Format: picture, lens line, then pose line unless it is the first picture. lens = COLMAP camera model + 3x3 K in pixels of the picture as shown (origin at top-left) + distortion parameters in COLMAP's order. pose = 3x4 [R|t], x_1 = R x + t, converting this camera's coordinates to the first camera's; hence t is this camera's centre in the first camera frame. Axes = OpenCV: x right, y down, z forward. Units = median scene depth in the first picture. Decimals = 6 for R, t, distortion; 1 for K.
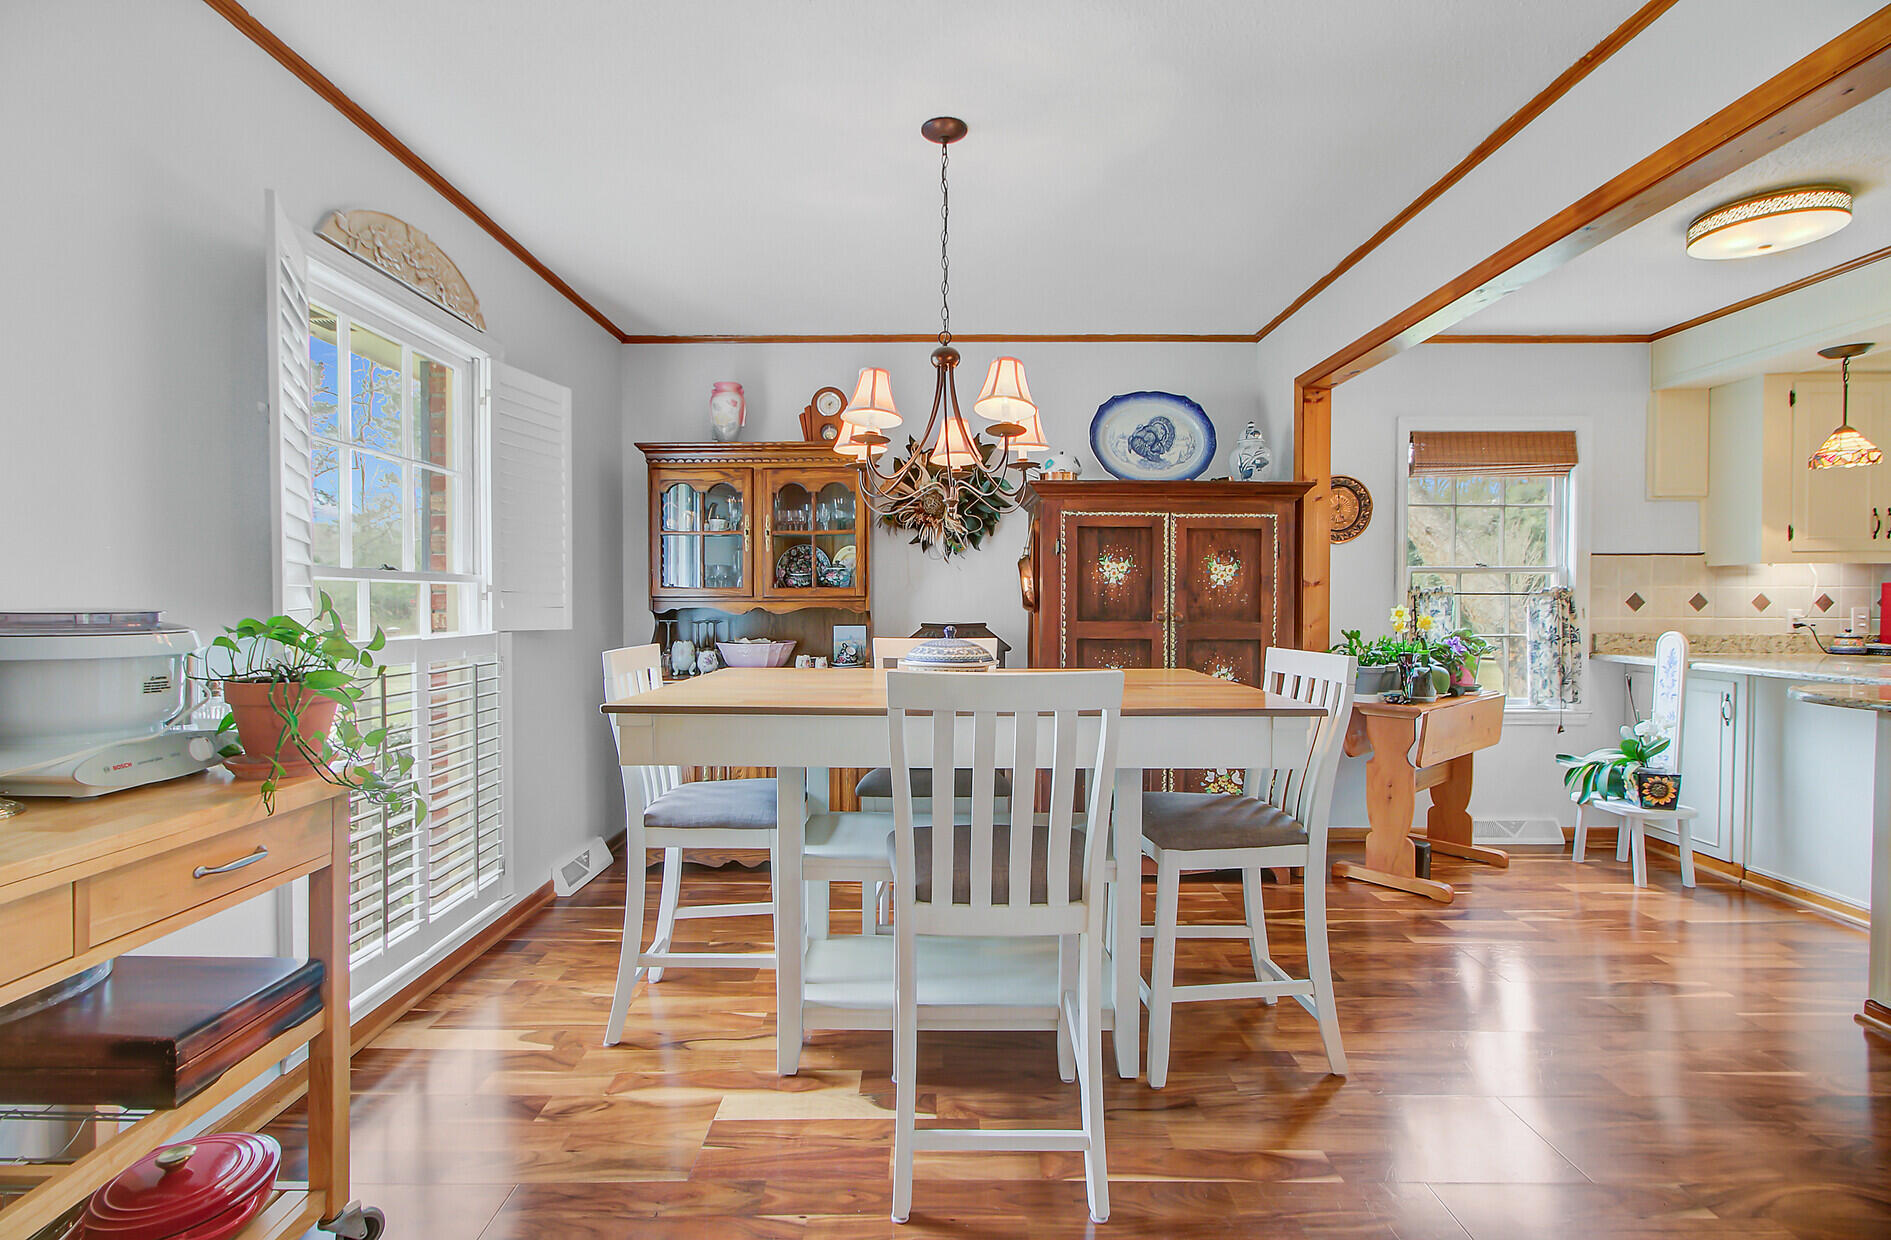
lens RADIAL K [[872.3, 0, 947.6], [0, 872.3, 608.5], [0, 0, 1]] dist [-0.014142, 0.000591]
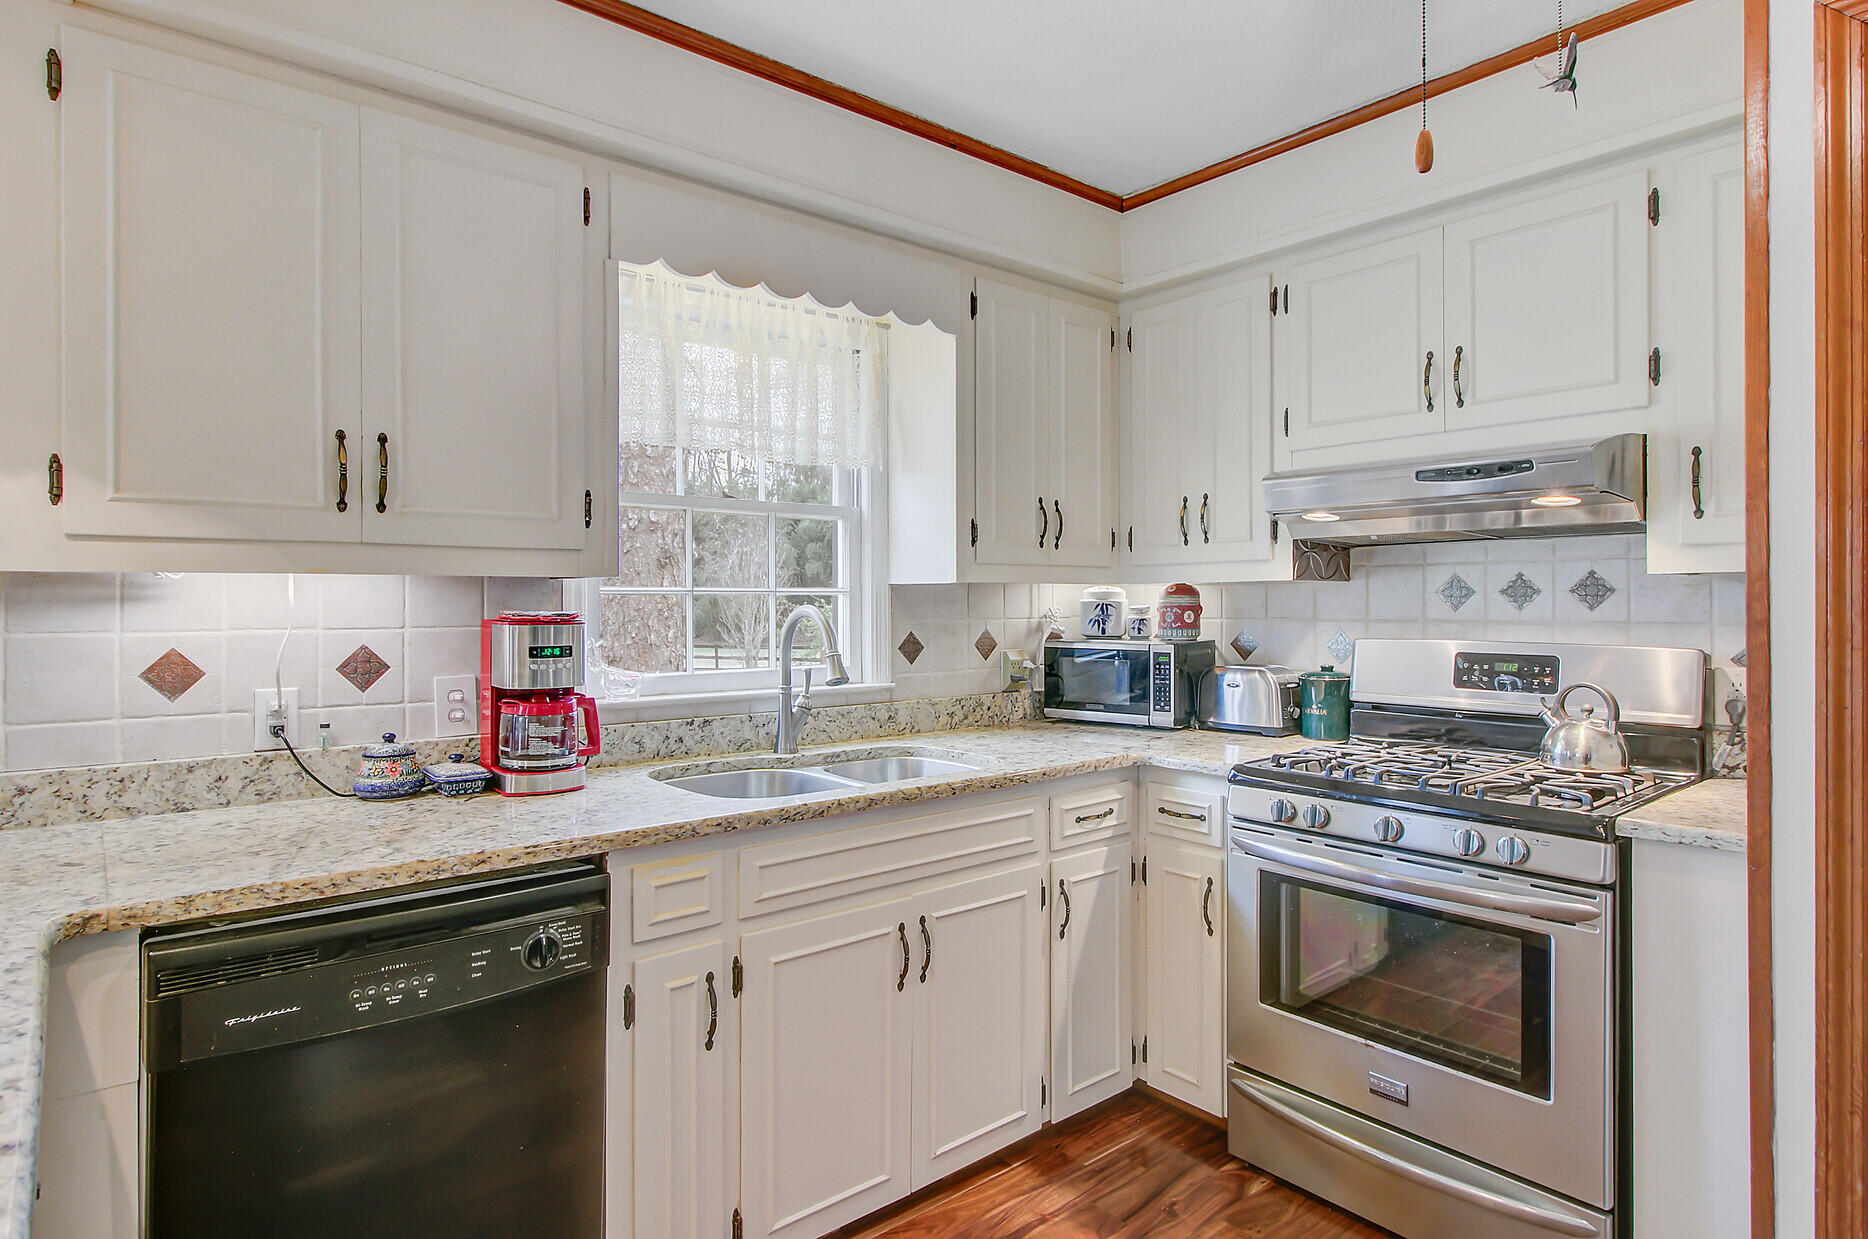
lens RADIAL K [[1018.3, 0, 938.3], [0, 1018.3, 605.6], [0, 0, 1]] dist [0.001320, 0.000088]
pose [[0.765532, -0.006378, 0.643367, 0.916939], [0.008594, 0.999963, -0.000312, -0.034067], [-0.643341, 0.005768, 0.765558, 0.448371]]
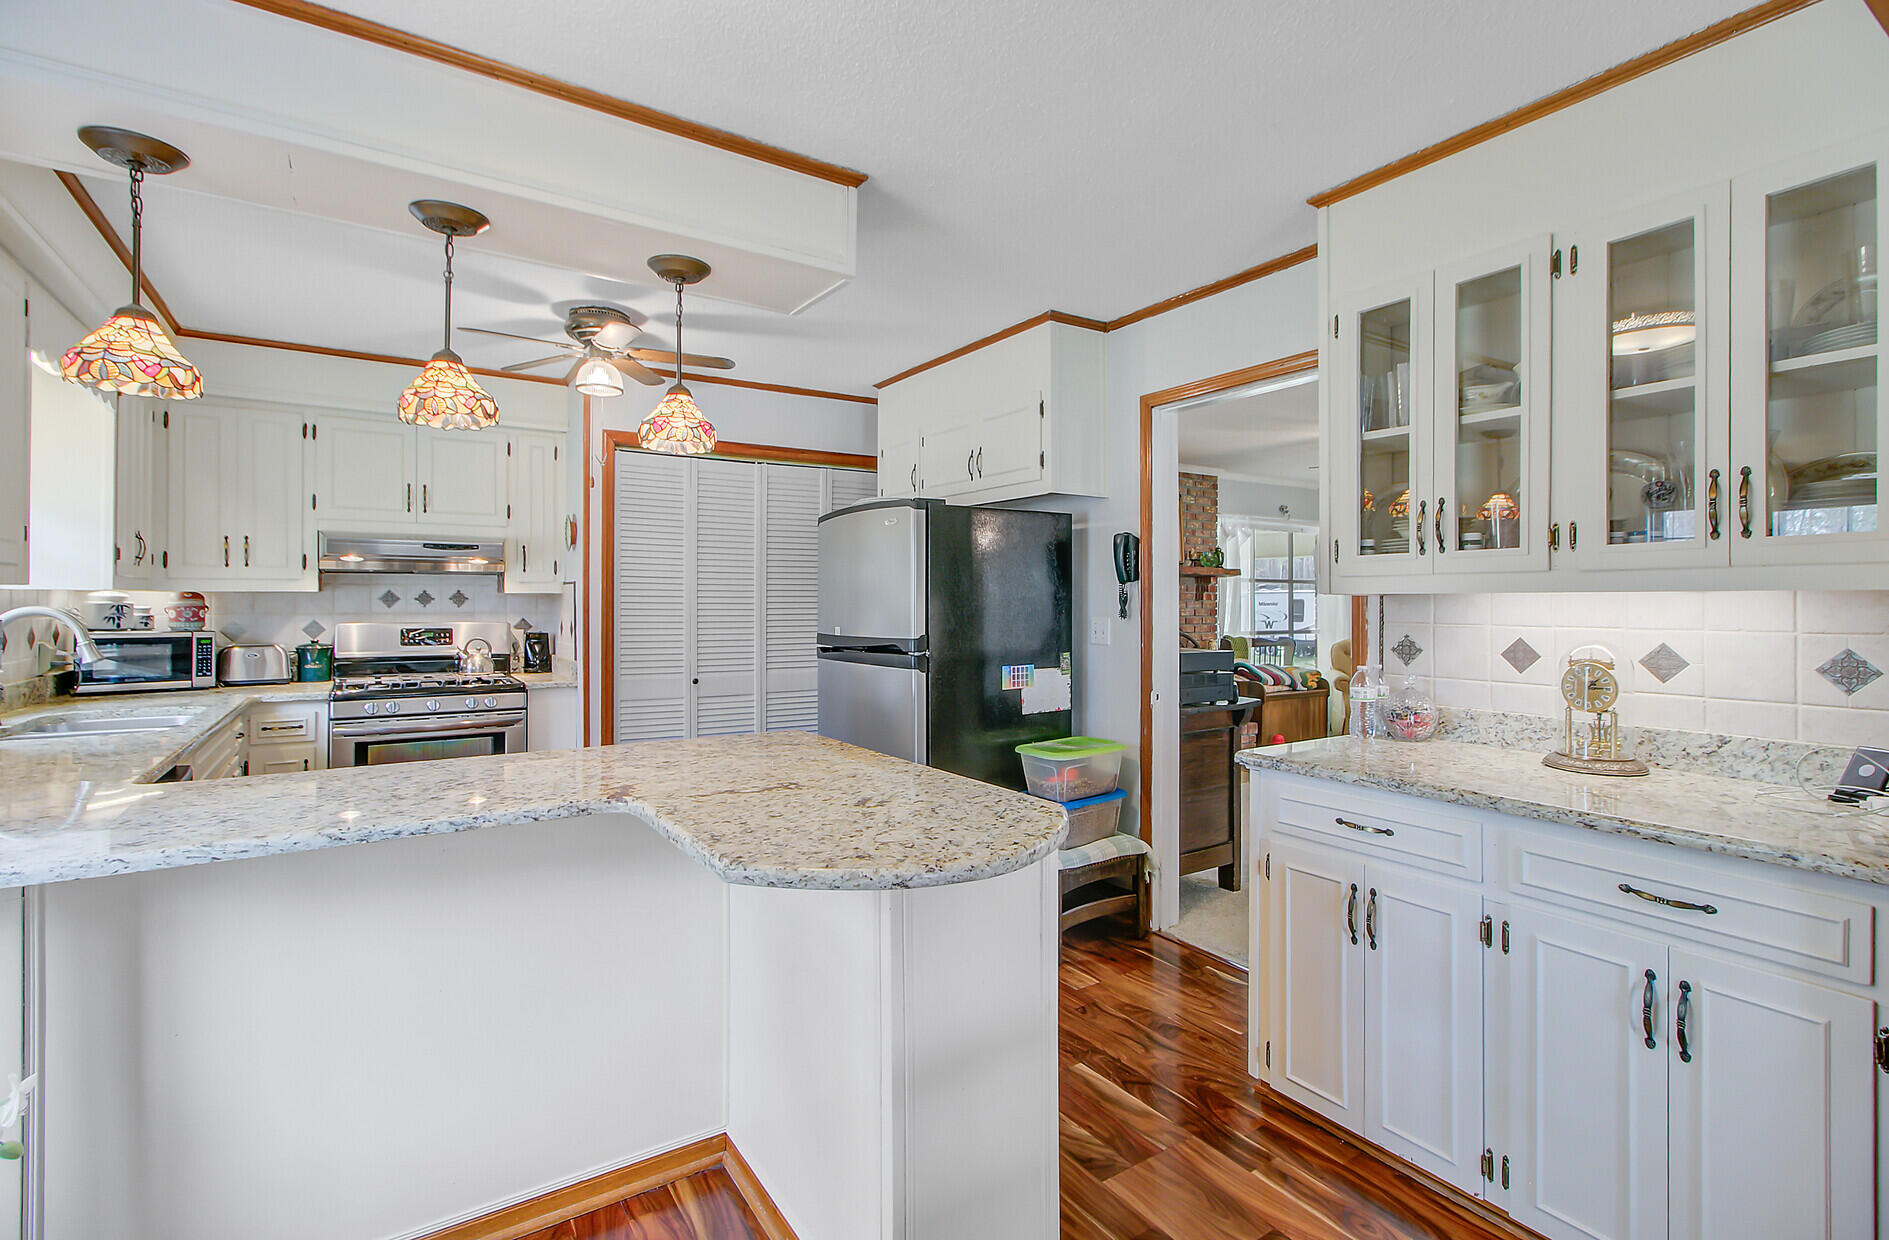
lens RADIAL K [[871.4, 0, 947.1], [0, 871.4, 601.7], [0, 0, 1]] dist [-0.014142, 0.000591]
pose [[-0.542969, 0.001084, 0.839752, 0.348759], [0.006355, 0.999976, 0.002819, -0.035023], [-0.839728, 0.006867, -0.542963, 0.711285]]
